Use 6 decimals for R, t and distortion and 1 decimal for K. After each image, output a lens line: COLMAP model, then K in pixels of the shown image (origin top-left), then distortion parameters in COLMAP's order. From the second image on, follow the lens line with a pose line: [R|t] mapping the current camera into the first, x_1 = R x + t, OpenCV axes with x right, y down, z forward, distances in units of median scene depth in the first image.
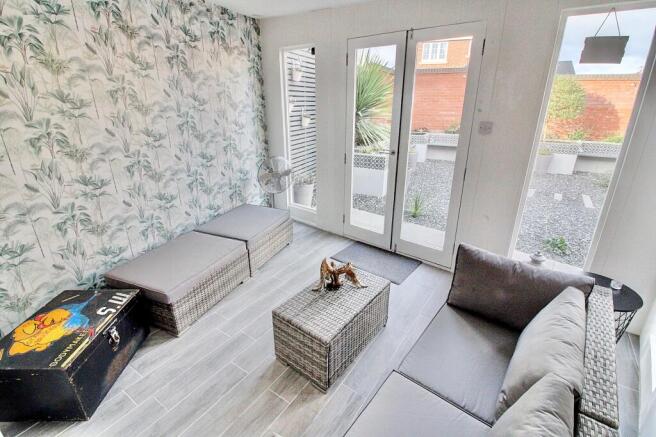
lens RADIAL K [[306.3, 0, 325.0], [0, 306.3, 215.9], [0, 0, 1]] dist [0.002683, -0.011241]
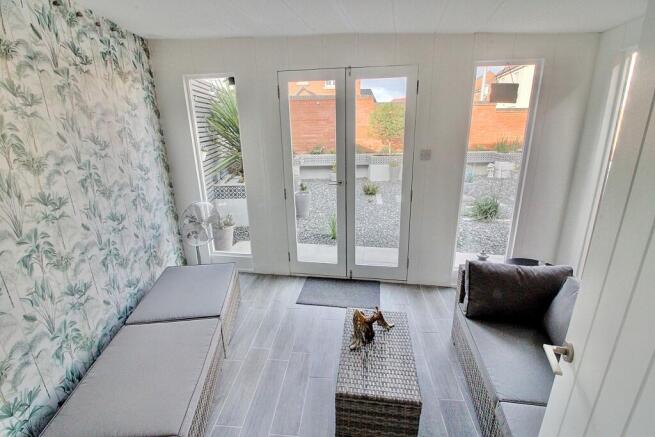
lens RADIAL K [[305.8, 0, 324.5], [0, 305.8, 215.9], [0, 0, 1]] dist [0.002683, -0.011241]
pose [[0.869569, -0.165490, 0.465255, -0.312175], [0.193871, 0.980935, -0.013432, -0.097168], [-0.454163, 0.101879, 0.885075, 0.141515]]
